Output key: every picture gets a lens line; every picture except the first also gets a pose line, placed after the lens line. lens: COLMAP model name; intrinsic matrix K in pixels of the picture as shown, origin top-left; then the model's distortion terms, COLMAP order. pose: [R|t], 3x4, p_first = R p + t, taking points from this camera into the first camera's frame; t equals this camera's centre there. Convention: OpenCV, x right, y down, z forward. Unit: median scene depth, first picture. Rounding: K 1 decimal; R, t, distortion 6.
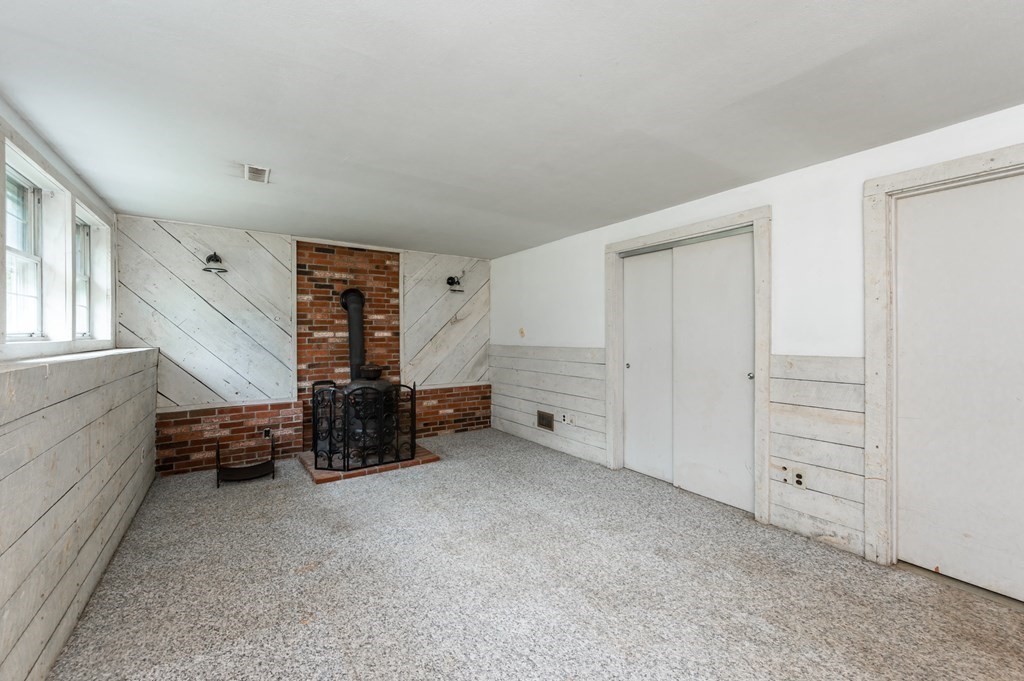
lens RADIAL K [[421.8, 0, 515.9], [0, 421.8, 334.1], [0, 0, 1]] dist [-0.002127, -0.000793]
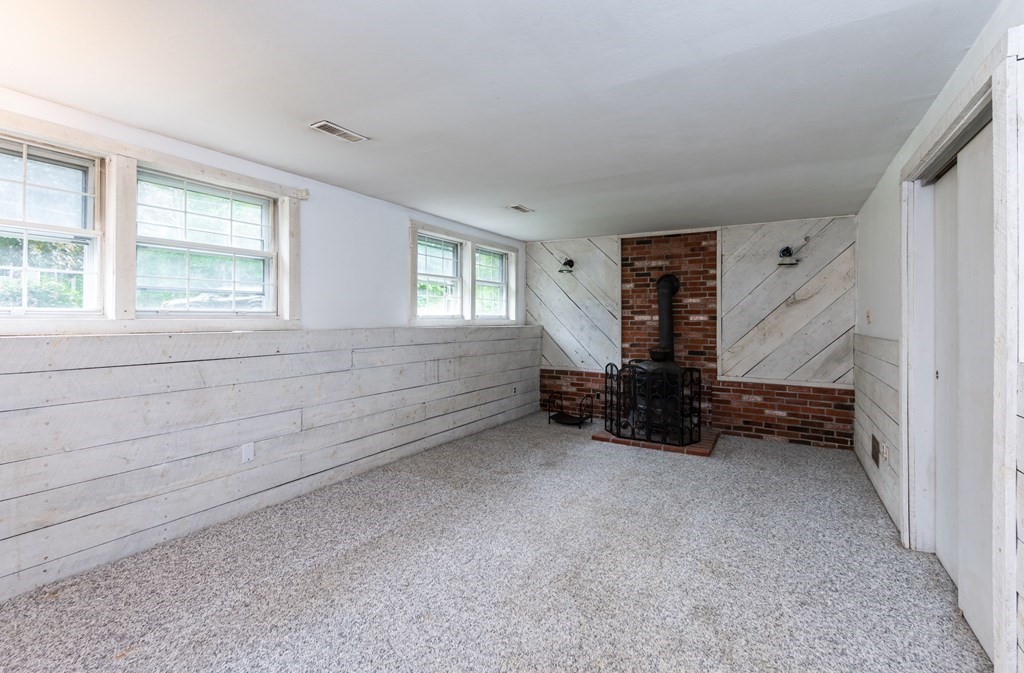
lens RADIAL K [[454.1, 0, 503.2], [0, 454.1, 317.7], [0, 0, 1]] dist [-0.003513, -0.000225]
pose [[0.391383, 0.004542, -0.920217, 0.517512], [-0.008712, 0.999961, 0.001230, 0.002241], [0.920187, 0.007536, 0.391407, 0.197506]]
